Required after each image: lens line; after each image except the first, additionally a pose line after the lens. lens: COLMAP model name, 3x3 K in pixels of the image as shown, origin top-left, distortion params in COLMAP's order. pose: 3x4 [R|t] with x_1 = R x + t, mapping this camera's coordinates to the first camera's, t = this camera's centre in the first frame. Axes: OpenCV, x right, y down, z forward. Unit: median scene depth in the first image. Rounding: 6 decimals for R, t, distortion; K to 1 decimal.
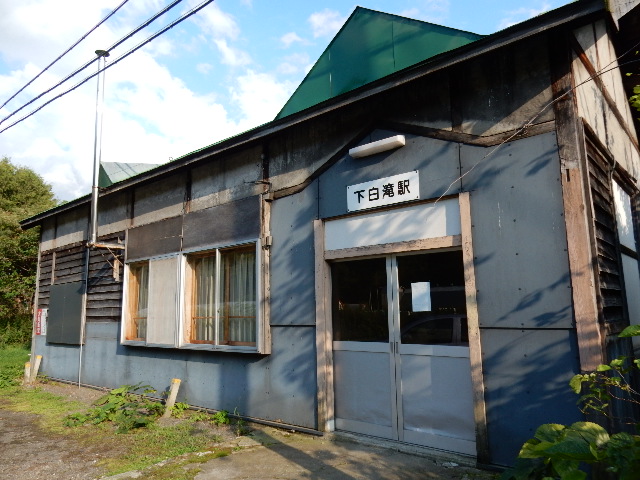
lens RADIAL K [[479.8, 0, 320.0], [0, 479.8, 240.0], [0, 0, 1]] dist [0.001667, -0.002767]
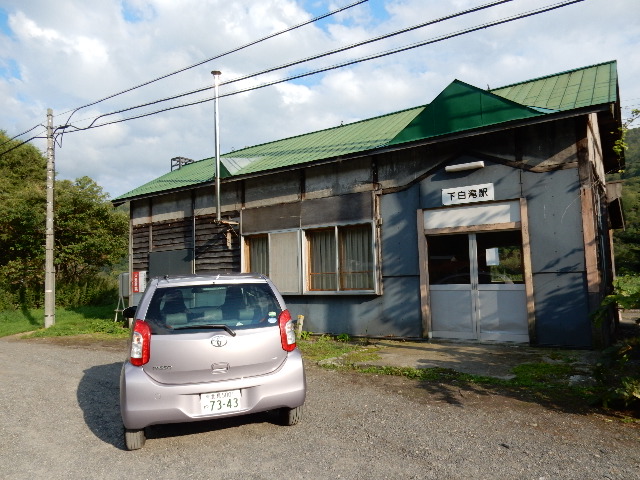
lens RADIAL K [[479.8, 0, 320.0], [0, 479.8, 240.0], [0, 0, 1]] dist [0.001667, -0.002767]
pose [[0.989895, 0.022677, 0.139975, -0.508471], [-0.027776, 0.999016, 0.034580, 0.012047], [-0.139053, -0.038119, 0.989551, -0.484190]]
